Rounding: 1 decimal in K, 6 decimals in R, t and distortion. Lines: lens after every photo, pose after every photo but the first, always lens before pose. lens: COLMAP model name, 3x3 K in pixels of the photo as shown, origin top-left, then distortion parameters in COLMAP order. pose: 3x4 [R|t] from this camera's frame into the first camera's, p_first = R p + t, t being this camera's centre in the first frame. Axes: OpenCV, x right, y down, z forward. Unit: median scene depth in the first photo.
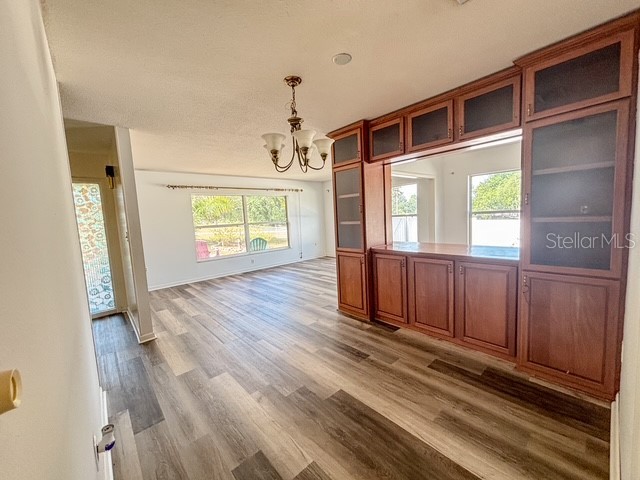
lens RADIAL K [[259.9, 0, 323.3], [0, 259.9, 243.3], [0, 0, 1]] dist [0.004449, -0.000474]
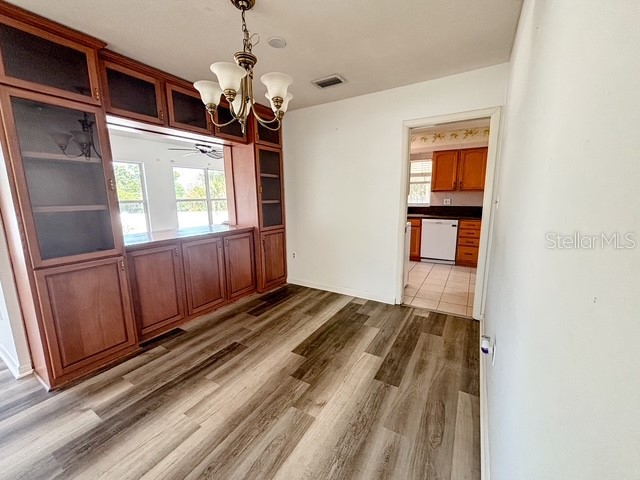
lens RADIAL K [[259.9, 0, 319.4], [0, 259.9, 239.7], [0, 0, 1]] dist [0.004449, -0.000474]
pose [[-0.286860, -0.106282, 0.952059, -0.656332], [0.132500, 0.979873, 0.149310, -0.031622], [-0.948765, 0.168979, -0.267003, 0.758031]]
